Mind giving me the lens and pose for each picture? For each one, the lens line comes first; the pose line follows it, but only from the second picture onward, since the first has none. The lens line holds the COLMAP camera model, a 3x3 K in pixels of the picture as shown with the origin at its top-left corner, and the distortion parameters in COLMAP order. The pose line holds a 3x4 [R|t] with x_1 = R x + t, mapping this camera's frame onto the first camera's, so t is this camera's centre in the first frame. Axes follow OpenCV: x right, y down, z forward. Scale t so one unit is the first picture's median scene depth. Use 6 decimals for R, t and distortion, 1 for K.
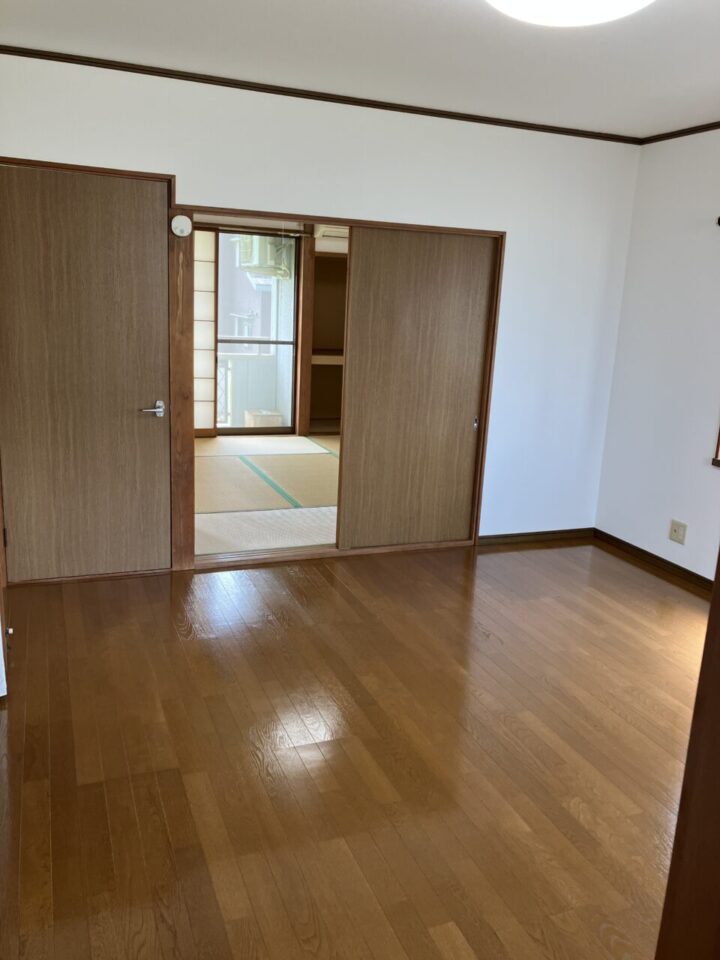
lens RADIAL K [[784.0, 0, 360.0], [0, 784.0, 480.0], [0, 0, 1]] dist [0.059366, -0.000646]
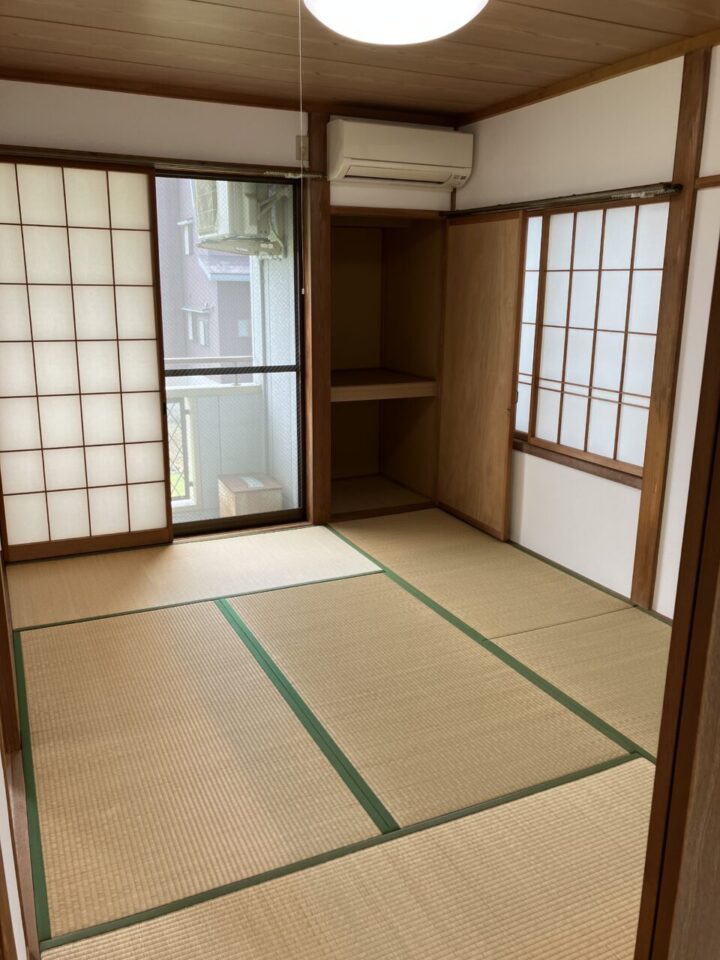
lens RADIAL K [[781.4, 0, 360.0], [0, 781.4, 480.0], [0, 0, 1]] dist [0.003664, 0.002220]
pose [[0.997184, -0.058215, 0.047276, -0.070535], [0.057203, 0.998109, 0.022494, -0.102264], [-0.048496, -0.019726, 0.998629, 0.422355]]
